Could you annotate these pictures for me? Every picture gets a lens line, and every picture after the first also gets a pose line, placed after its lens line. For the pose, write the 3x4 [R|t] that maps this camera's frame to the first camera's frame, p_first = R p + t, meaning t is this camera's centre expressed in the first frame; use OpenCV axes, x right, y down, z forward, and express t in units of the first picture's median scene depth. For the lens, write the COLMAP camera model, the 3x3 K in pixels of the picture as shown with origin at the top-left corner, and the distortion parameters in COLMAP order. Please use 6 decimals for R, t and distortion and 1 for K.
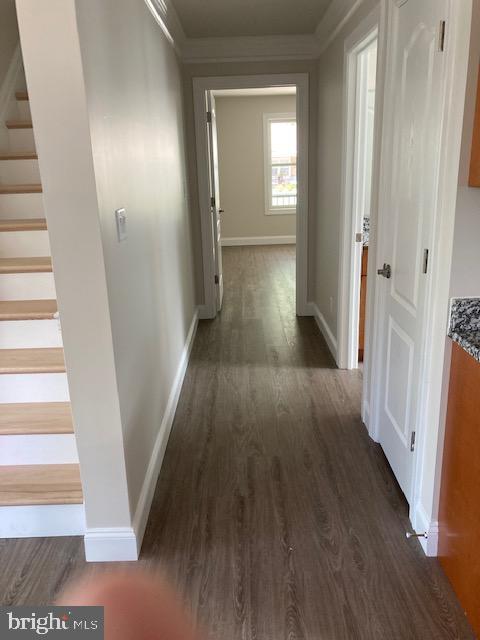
lens RADIAL K [[536.2, 0, 240.0], [0, 536.2, 320.0], [0, 0, 1]] dist [0.012432, -0.007475]
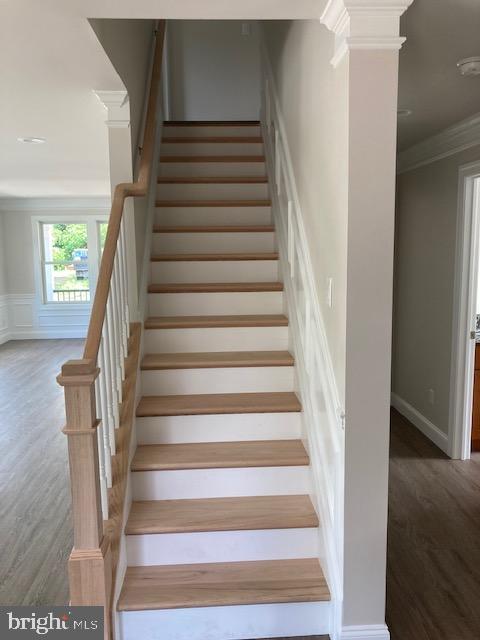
lens RADIAL K [[536.2, 0, 240.0], [0, 536.2, 320.0], [0, 0, 1]] dist [0.012432, -0.007475]
pose [[0.997683, 0.008713, 0.067477, -0.422748], [0.002147, 0.987241, -0.159217, -0.015243], [-0.068003, 0.158993, 0.984935, -0.057945]]
